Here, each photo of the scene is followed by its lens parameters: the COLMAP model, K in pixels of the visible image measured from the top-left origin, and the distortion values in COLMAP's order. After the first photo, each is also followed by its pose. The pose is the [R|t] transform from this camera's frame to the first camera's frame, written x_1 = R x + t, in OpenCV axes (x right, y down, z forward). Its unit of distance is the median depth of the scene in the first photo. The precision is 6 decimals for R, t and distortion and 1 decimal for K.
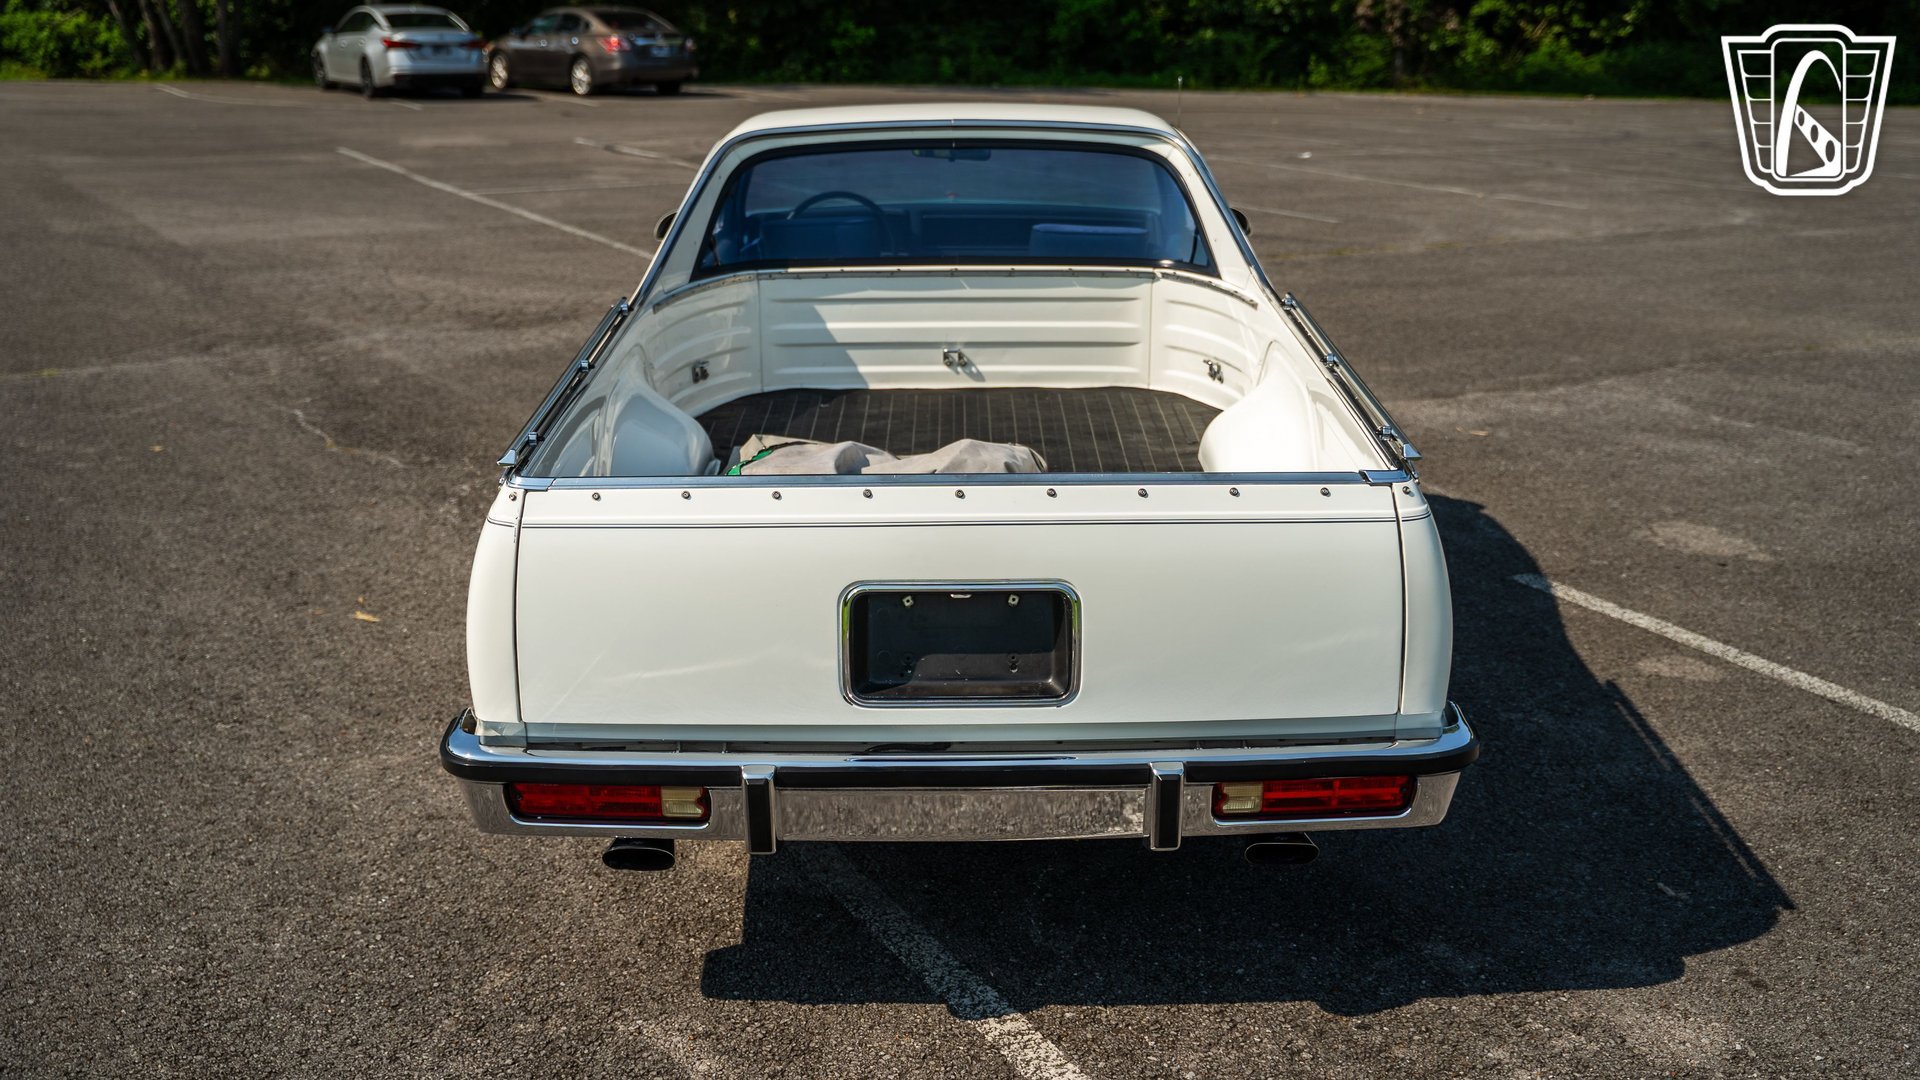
lens RADIAL K [[1834.8, 0, 964.8], [0, 1834.8, 535.2], [0, 0, 1]] dist [-0.066493, 0.202011]
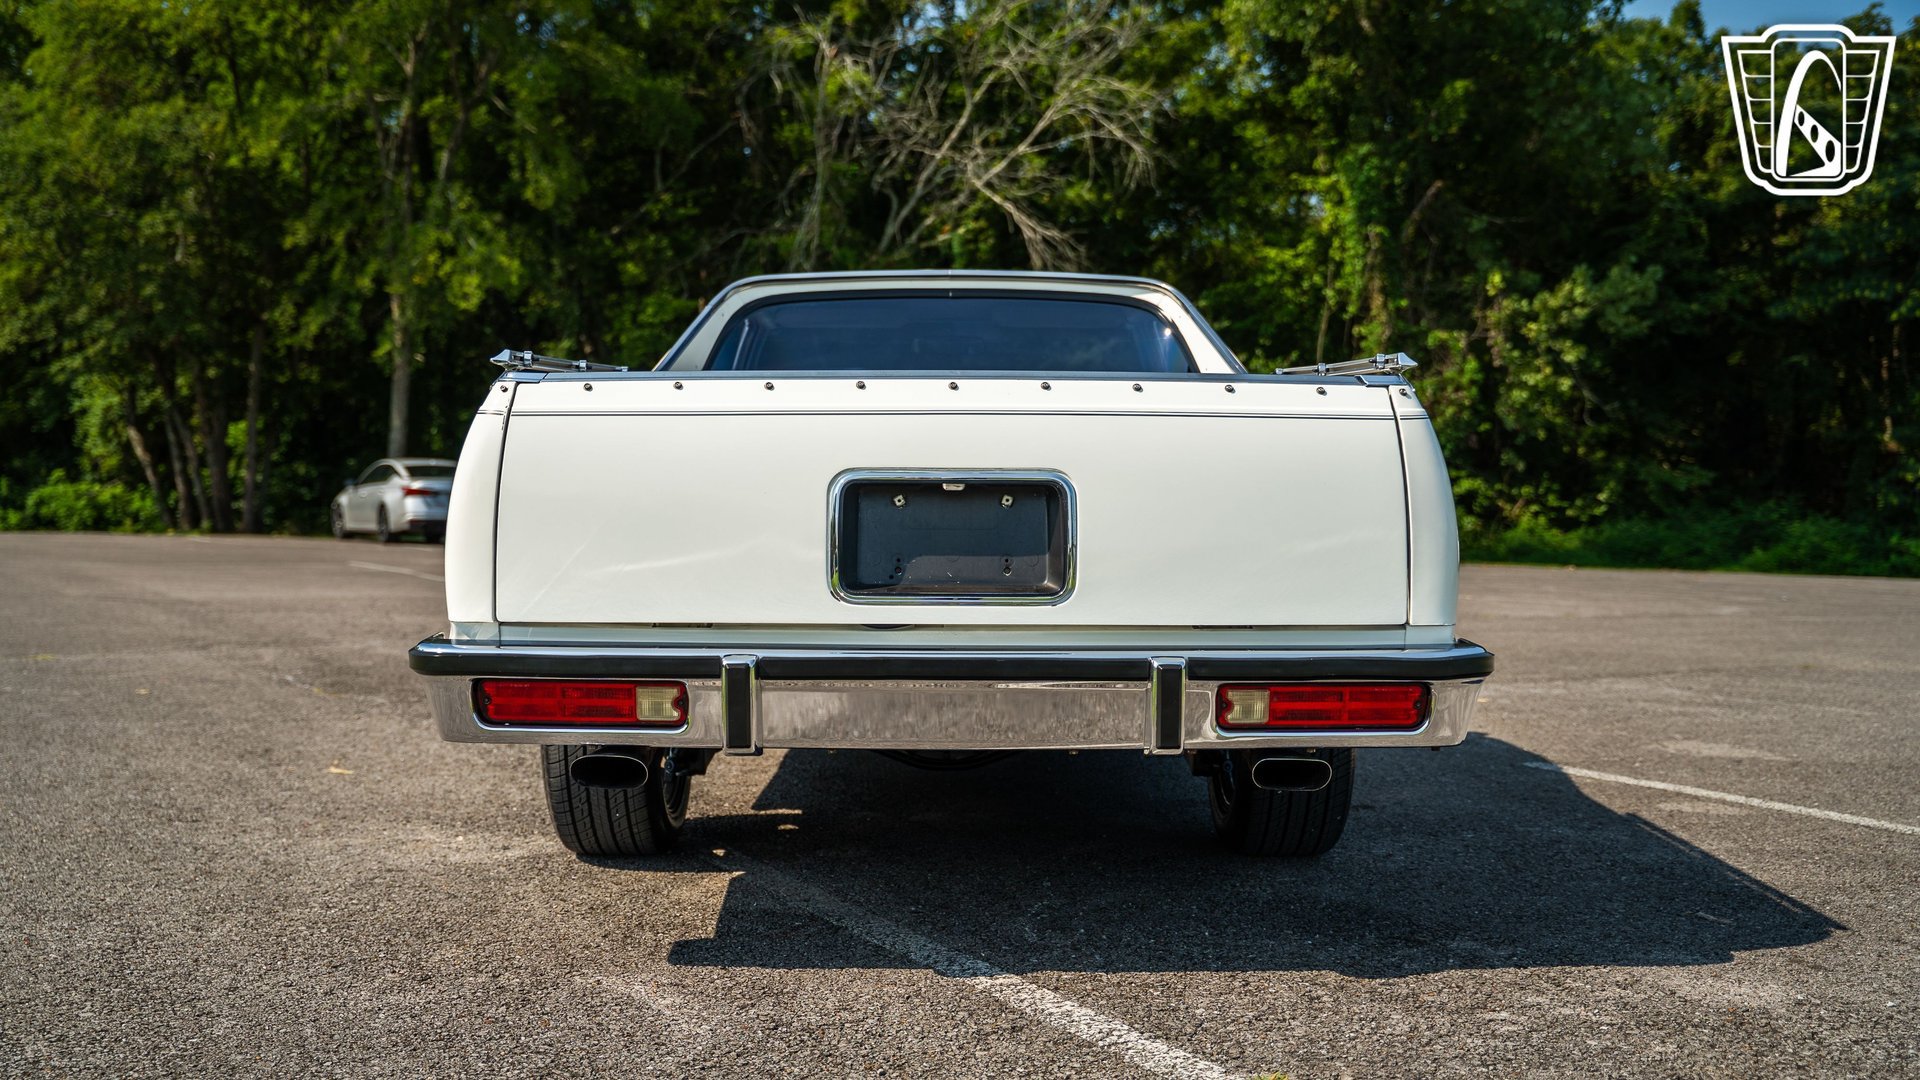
lens RADIAL K [[1836.9, 0, 952.1], [0, 1836.9, 537.7], [0, 0, 1]] dist [-0.075052, 0.220849]
pose [[0.999940, 0.009414, -0.005529, 0.002275], [-0.010526, 0.965786, -0.259127, 0.268716], [0.002900, 0.259170, 0.965827, 0.050972]]
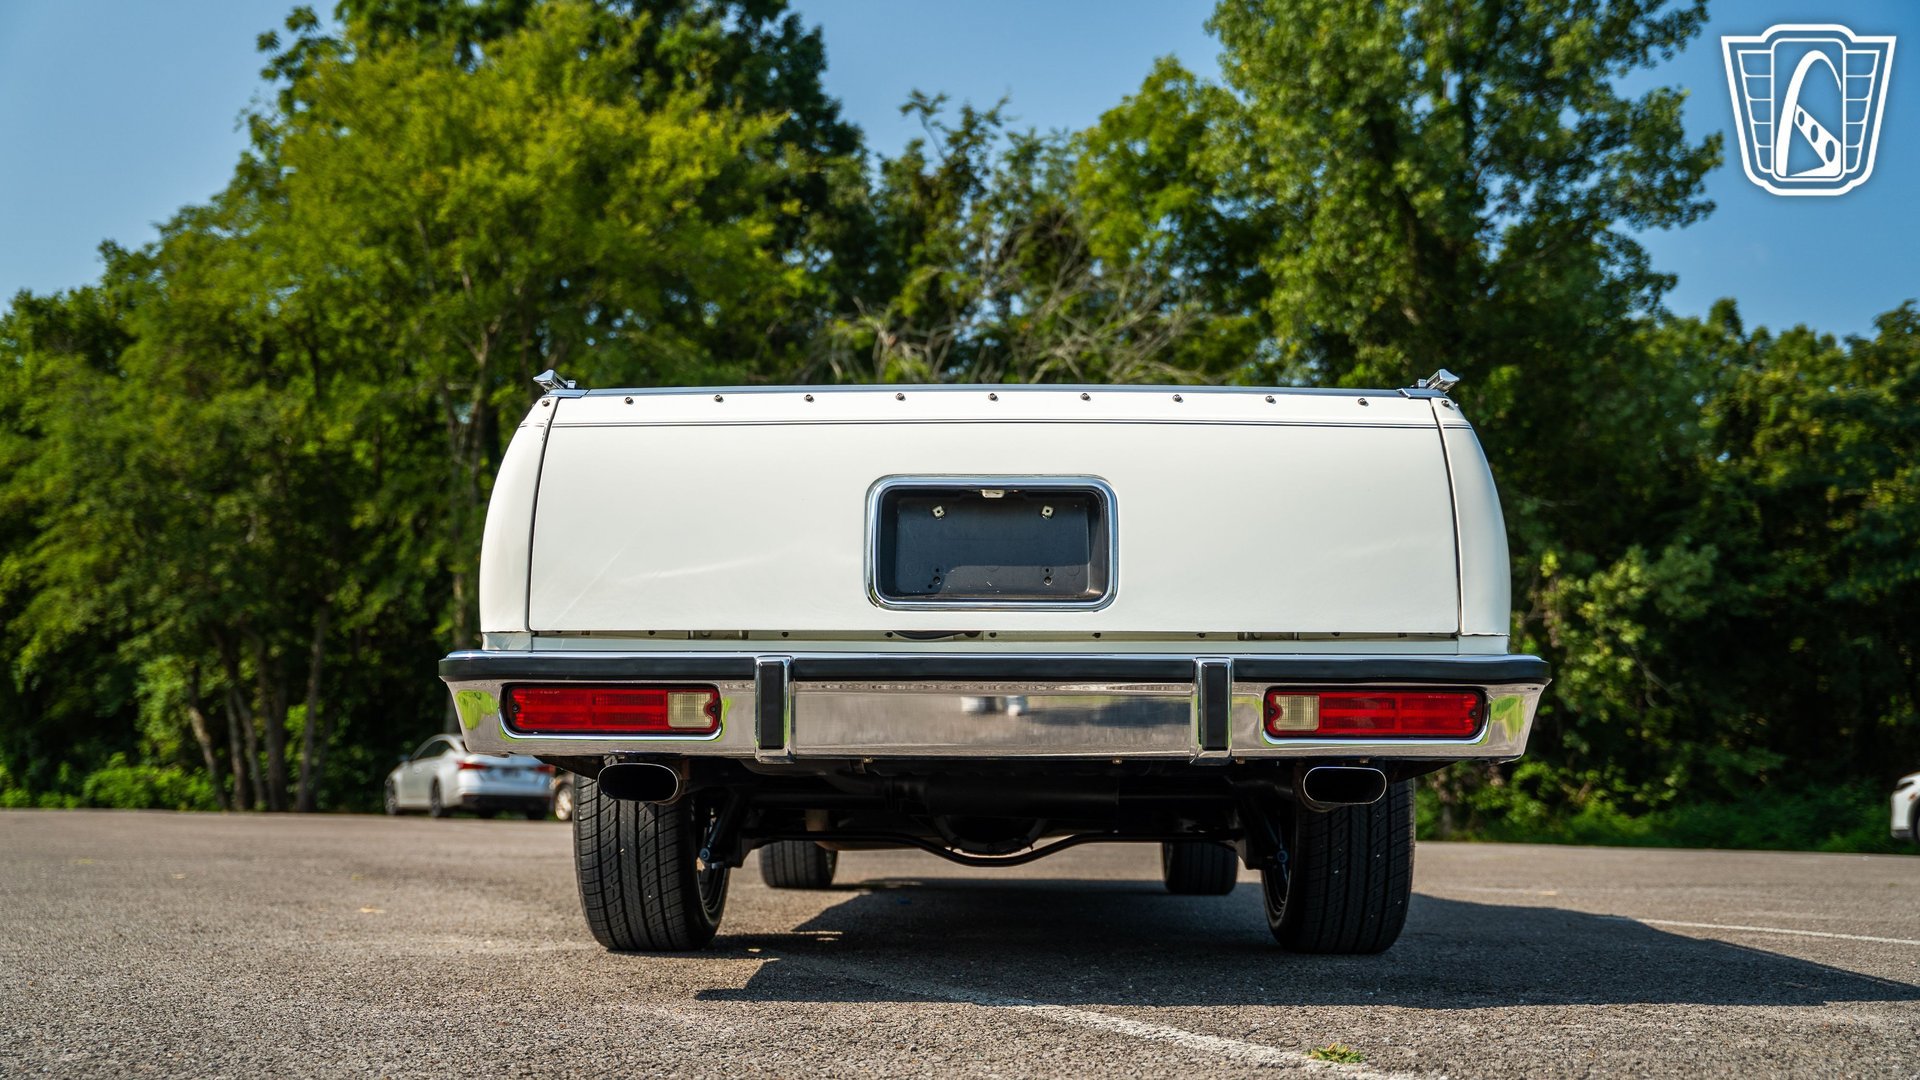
lens RADIAL K [[1834.8, 0, 964.8], [0, 1834.8, 535.2], [0, 0, 1]] dist [-0.066493, 0.202011]
pose [[0.999507, 0.006394, -0.030744, 0.010961], [-0.018461, 0.911654, -0.410544, 0.387655], [0.025403, 0.410909, 0.911322, 0.105564]]
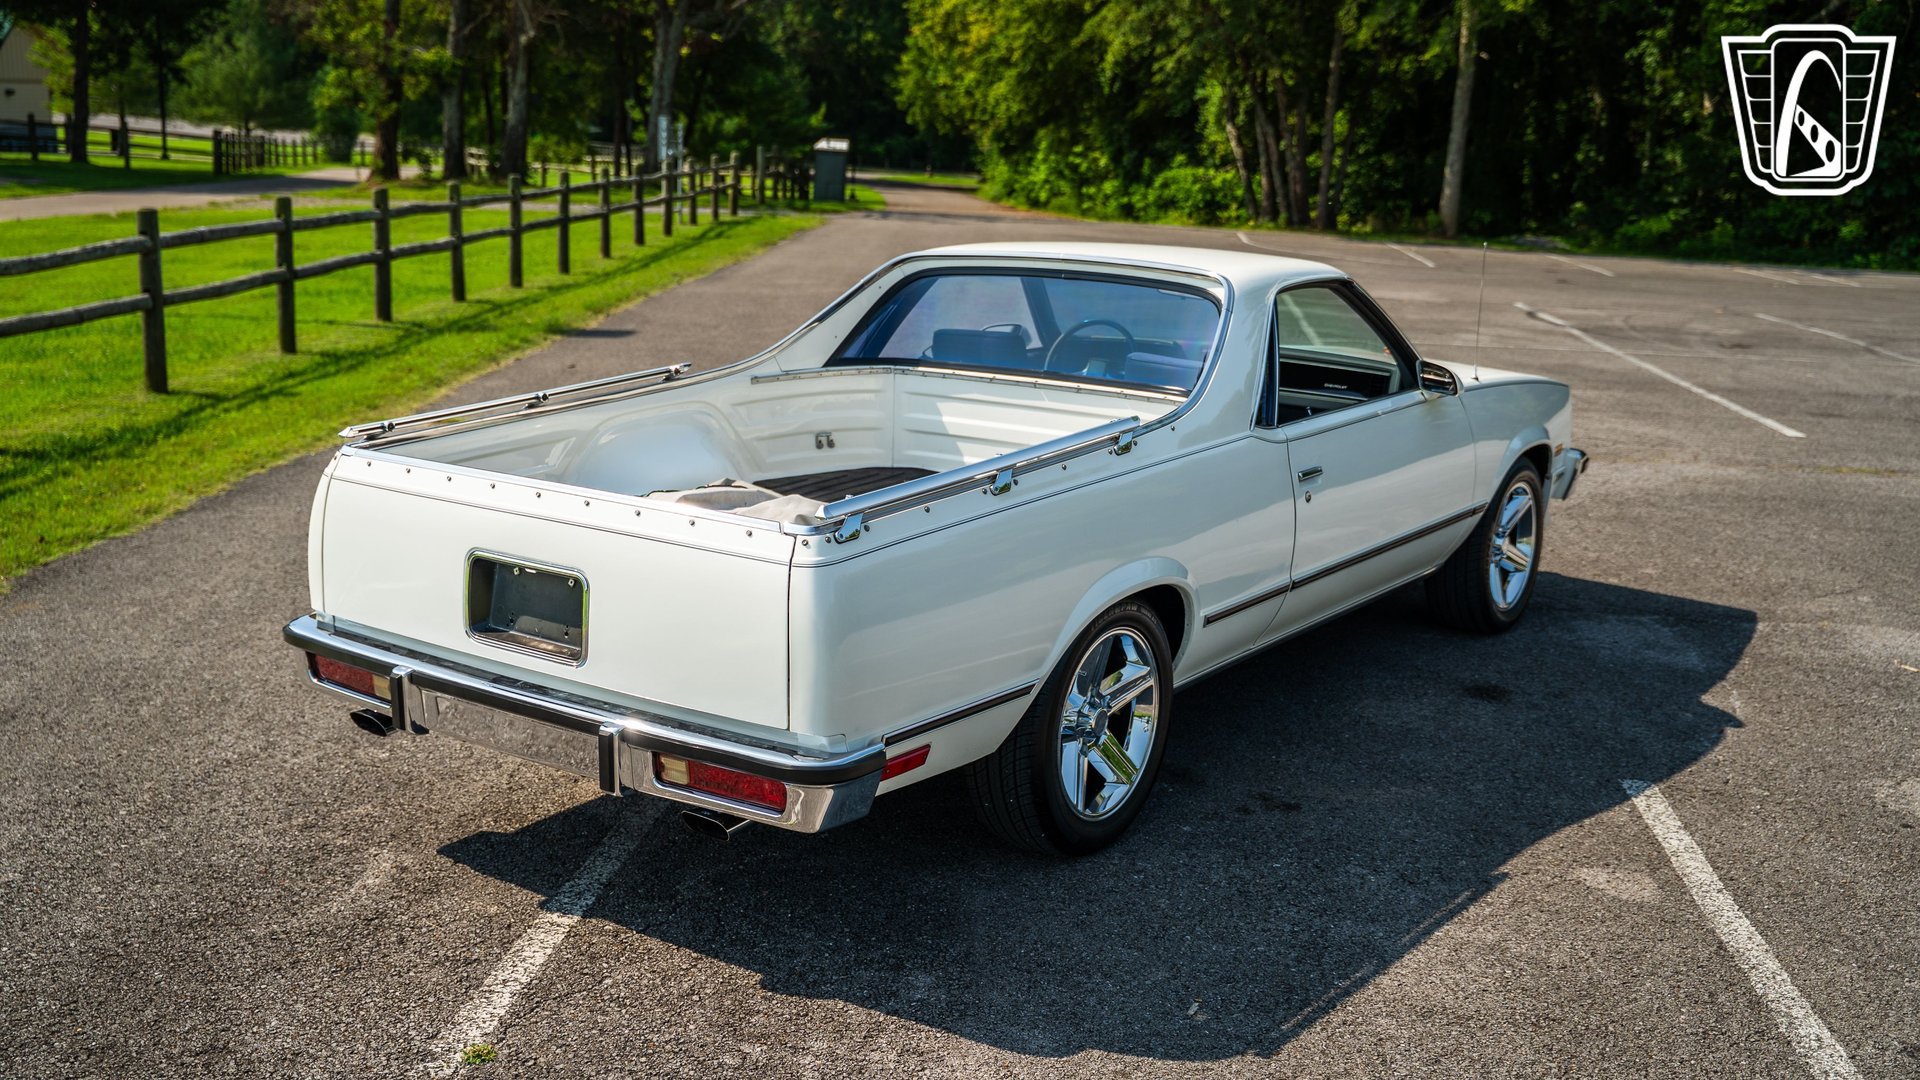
lens RADIAL K [[1834.8, 0, 964.8], [0, 1834.8, 535.2], [0, 0, 1]] dist [-0.066493, 0.202011]
pose [[0.824300, 0.146140, -0.546967, 0.847203], [-0.193075, 0.980758, -0.028929, -0.013010], [0.532214, 0.129451, 0.836654, 0.040163]]
